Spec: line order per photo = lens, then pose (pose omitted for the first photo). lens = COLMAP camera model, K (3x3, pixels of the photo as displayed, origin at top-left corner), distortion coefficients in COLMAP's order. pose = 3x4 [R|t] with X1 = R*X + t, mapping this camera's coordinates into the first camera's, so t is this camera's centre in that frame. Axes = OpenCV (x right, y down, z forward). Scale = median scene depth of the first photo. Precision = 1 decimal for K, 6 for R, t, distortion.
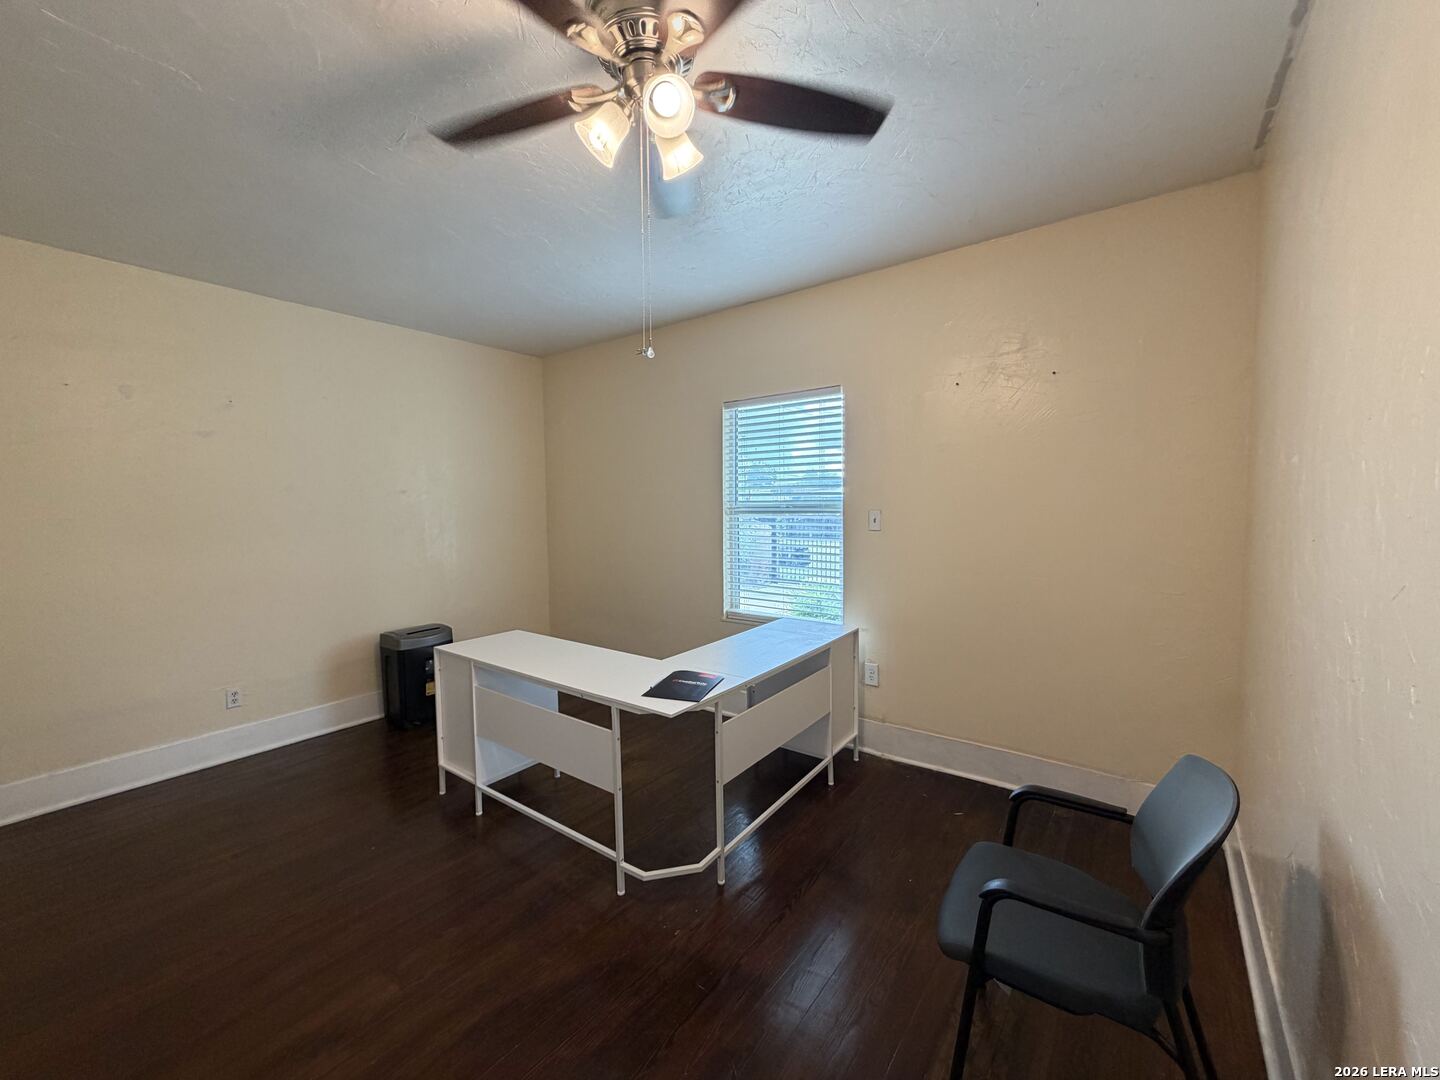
lens RADIAL K [[578.5, 0, 714.4], [0, 578.5, 541.5], [0, 0, 1]] dist [-0.000451, -0.000131]
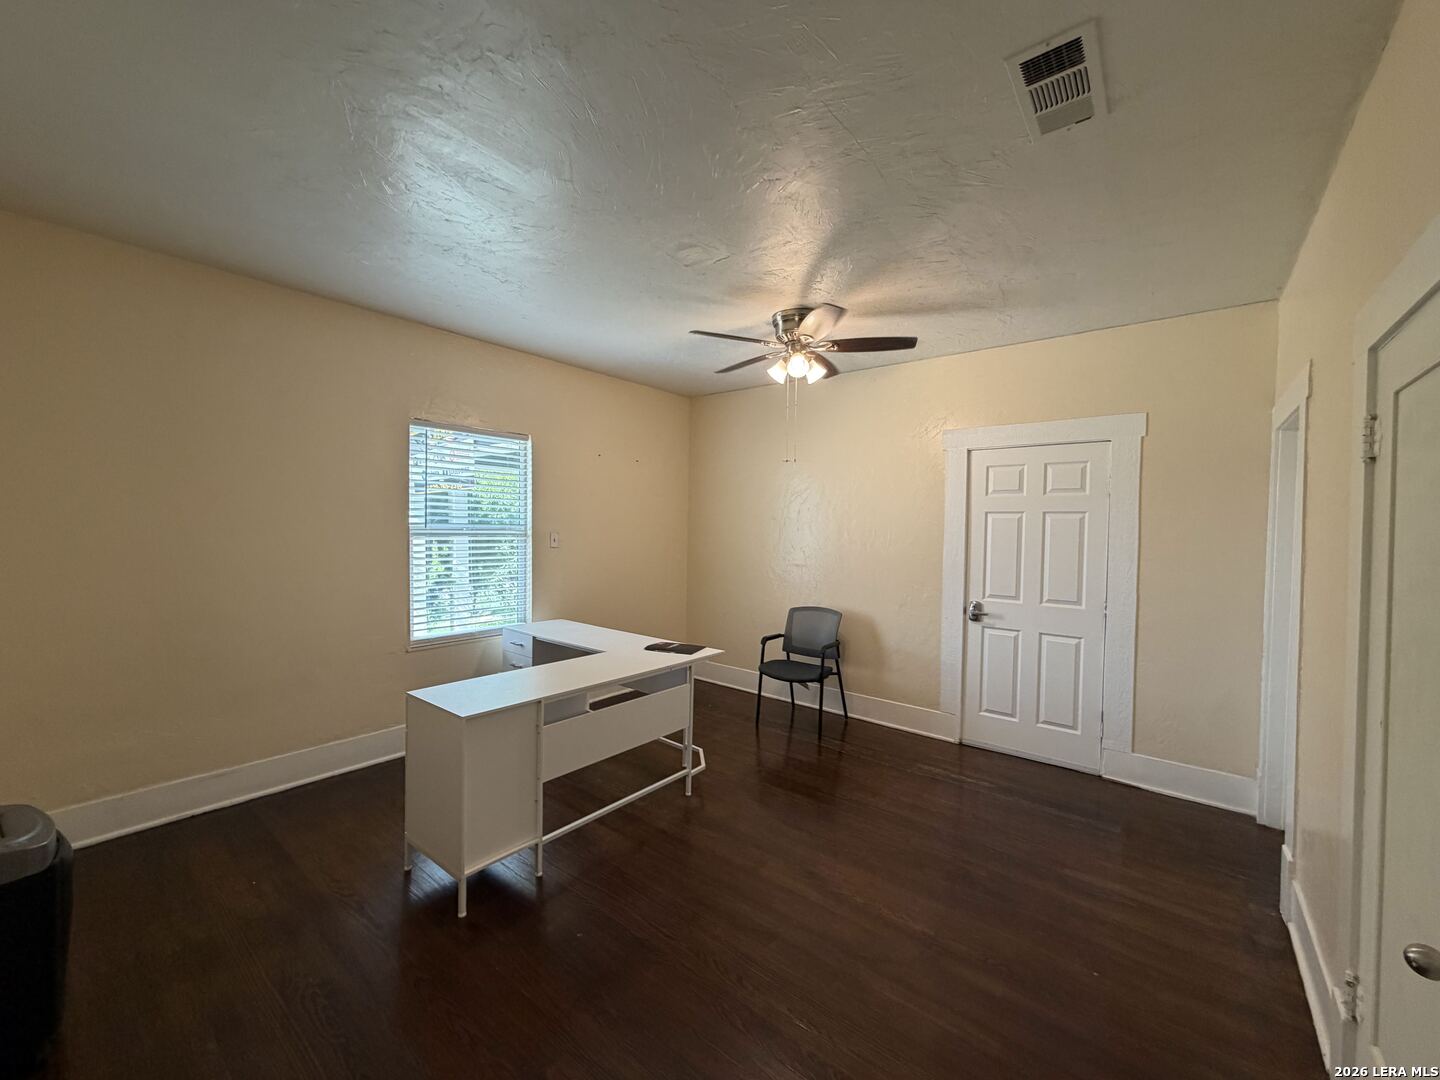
lens RADIAL K [[578.5, 0, 714.4], [0, 578.5, 541.5], [0, 0, 1]] dist [-0.000451, -0.000131]
pose [[0.039640, -0.006936, 0.999190, -0.977133], [0.057223, 0.998351, 0.004660, -0.016144], [-0.997574, 0.056991, 0.039971, 0.513796]]
